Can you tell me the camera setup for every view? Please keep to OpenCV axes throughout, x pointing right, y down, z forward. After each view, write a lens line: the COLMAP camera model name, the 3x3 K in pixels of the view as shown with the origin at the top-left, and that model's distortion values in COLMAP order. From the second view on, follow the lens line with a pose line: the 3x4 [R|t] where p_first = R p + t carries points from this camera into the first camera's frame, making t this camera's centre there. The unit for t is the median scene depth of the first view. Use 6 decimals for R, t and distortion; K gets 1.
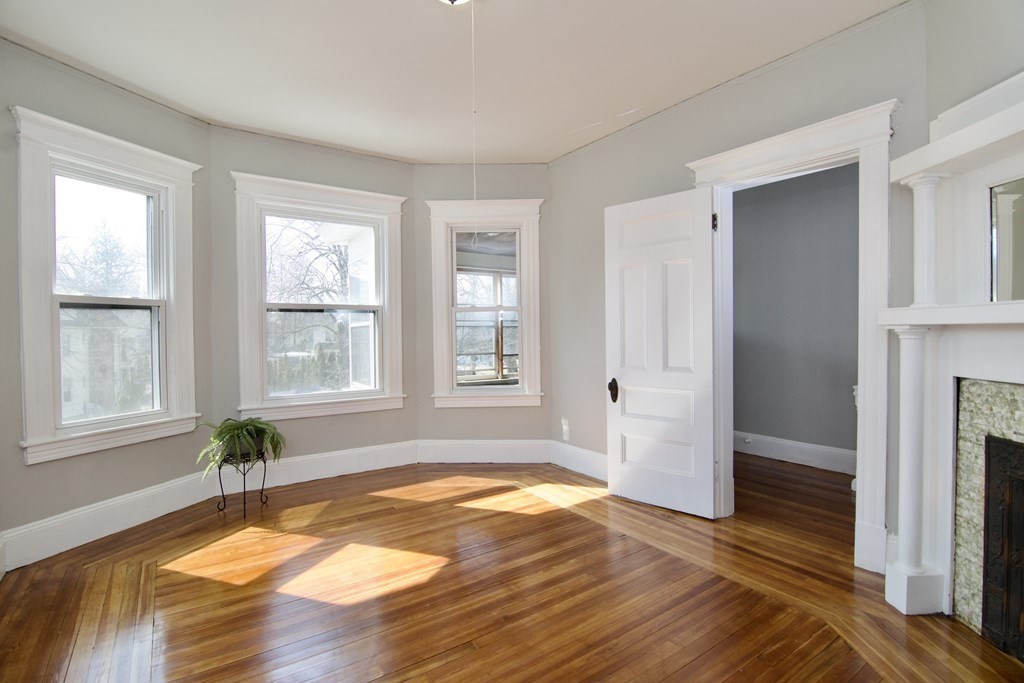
lens RADIAL K [[497.3, 0, 511.4], [0, 497.3, 337.6], [0, 0, 1]] dist [-0.010585, -0.007471]
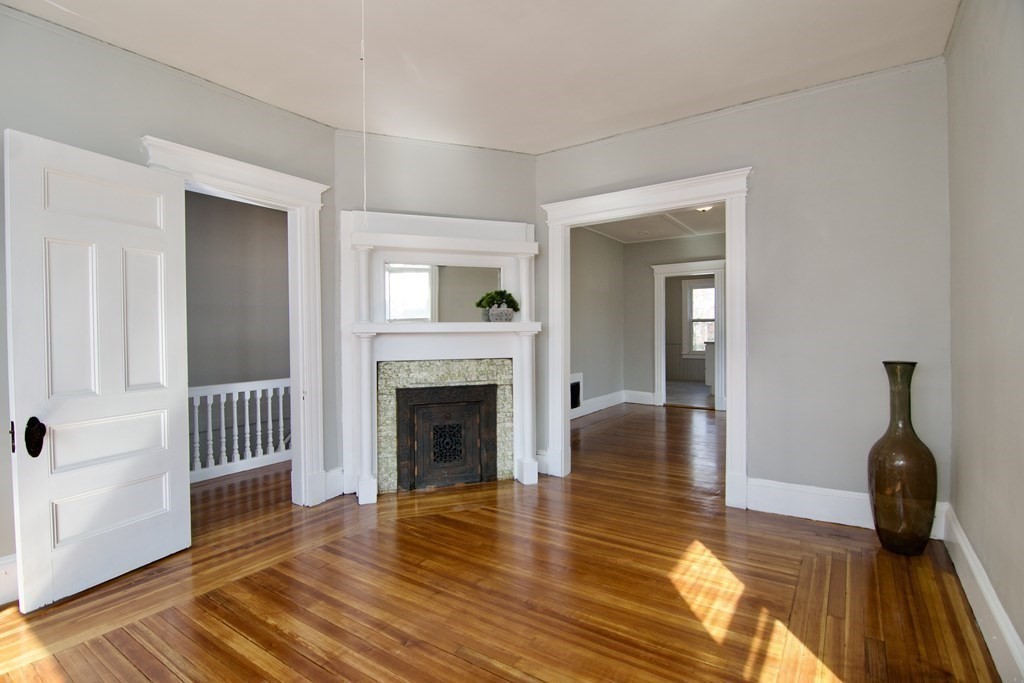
lens RADIAL K [[497.3, 0, 505.7], [0, 497.3, 336.9], [0, 0, 1]] dist [-0.010585, -0.007471]
pose [[-0.345676, 0.007063, 0.938327, -0.609541], [0.029322, 0.999565, 0.003278, -0.002170], [-0.937896, 0.028647, -0.345732, 0.722254]]
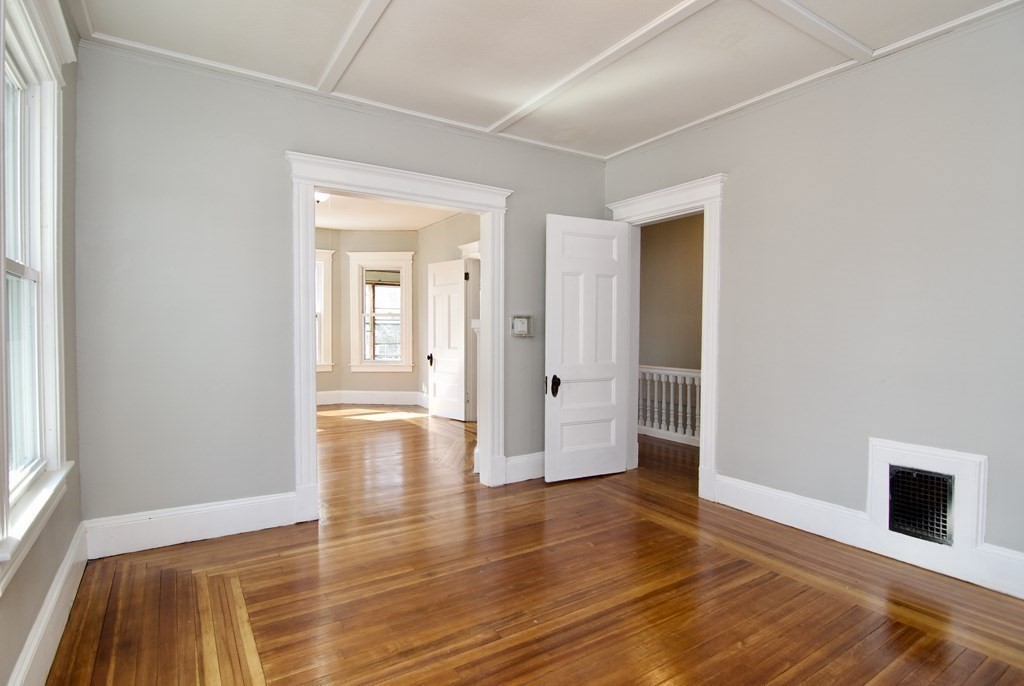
lens RADIAL K [[526.5, 0, 509.4], [0, 526.5, 337.8], [0, 0, 1]] dist [-0.014692, 0.000117]
pose [[0.999339, 0.015103, -0.033068, 0.628460], [-0.014872, 0.999863, 0.007199, 0.003313], [0.033172, -0.006703, 0.999427, -1.117298]]
